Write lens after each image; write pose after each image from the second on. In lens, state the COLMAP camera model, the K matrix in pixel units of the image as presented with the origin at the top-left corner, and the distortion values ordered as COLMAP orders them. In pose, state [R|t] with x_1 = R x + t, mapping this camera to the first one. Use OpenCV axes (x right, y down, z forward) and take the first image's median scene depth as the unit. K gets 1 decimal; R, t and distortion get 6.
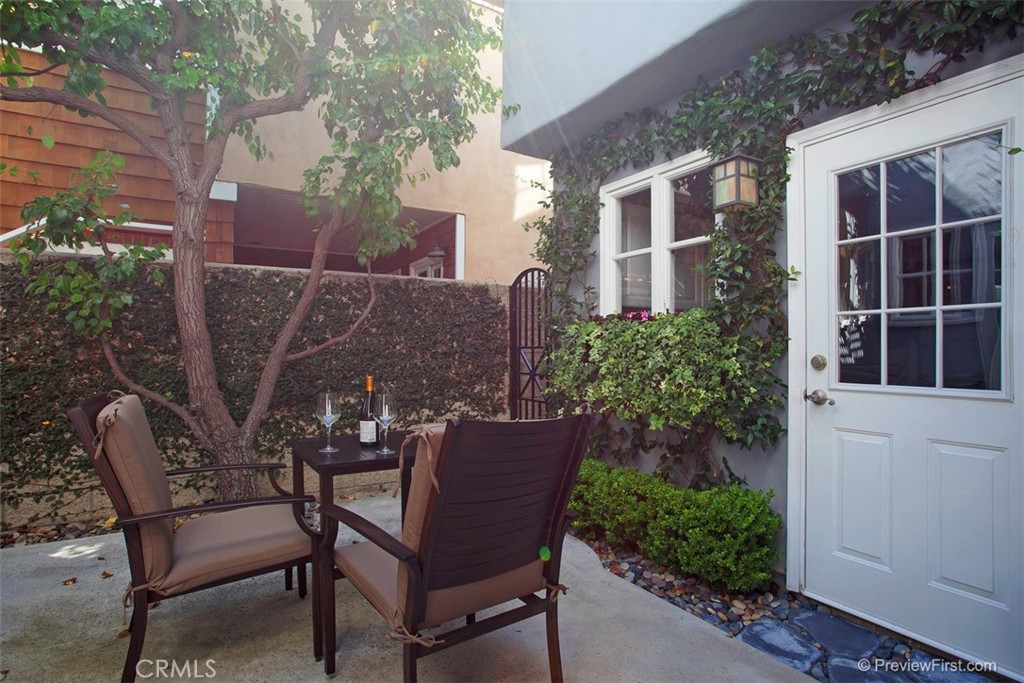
lens RADIAL K [[518.7, 0, 511.1], [0, 518.7, 348.4], [0, 0, 1]] dist [-0.081823, 0.035030]
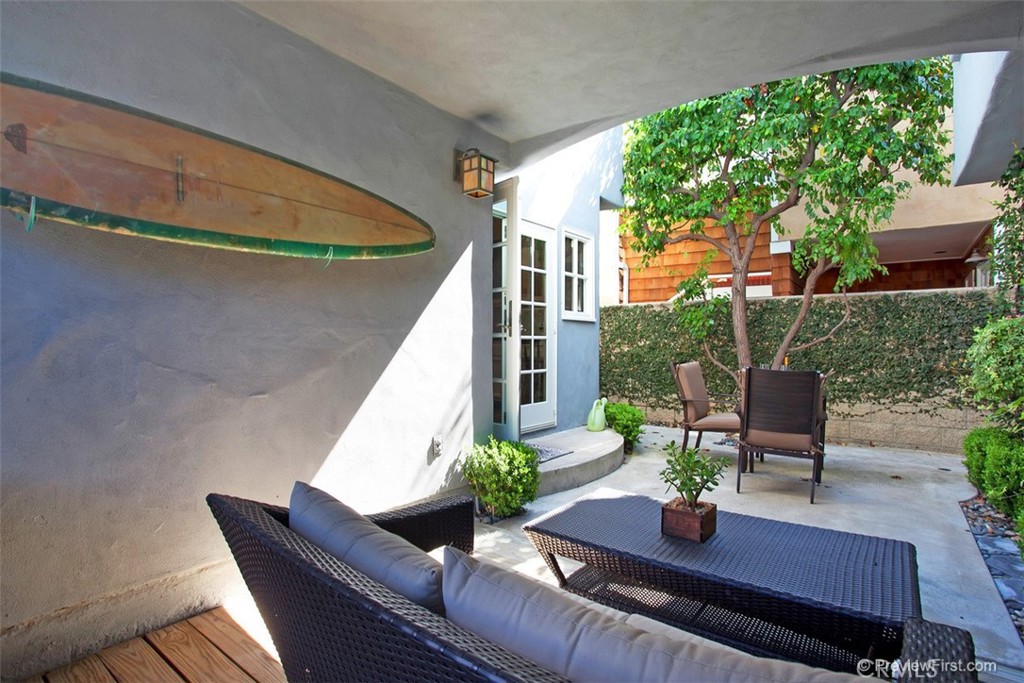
lens RADIAL K [[523.3, 0, 512.0], [0, 523.3, 341.5], [0, 0, 1]] dist [-0.080624, 0.039345]
pose [[0.369337, -0.006491, -0.929273, 0.729416], [-0.003743, 0.999957, -0.008472, 0.006564], [0.929288, 0.006607, 0.369297, -0.468451]]
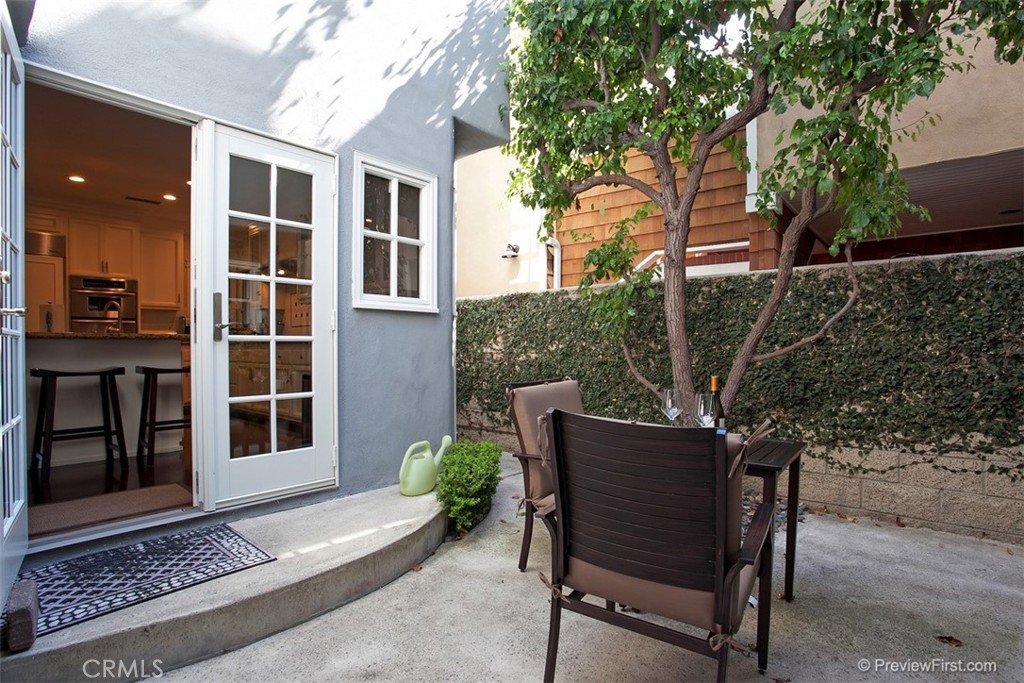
lens RADIAL K [[518.7, 0, 511.1], [0, 518.7, 348.4], [0, 0, 1]] dist [-0.081823, 0.035030]
pose [[0.316098, -0.001539, -0.948725, 0.324331], [-0.000970, 0.999998, -0.001945, 0.000769], [0.948726, 0.001535, 0.316096, 0.178666]]
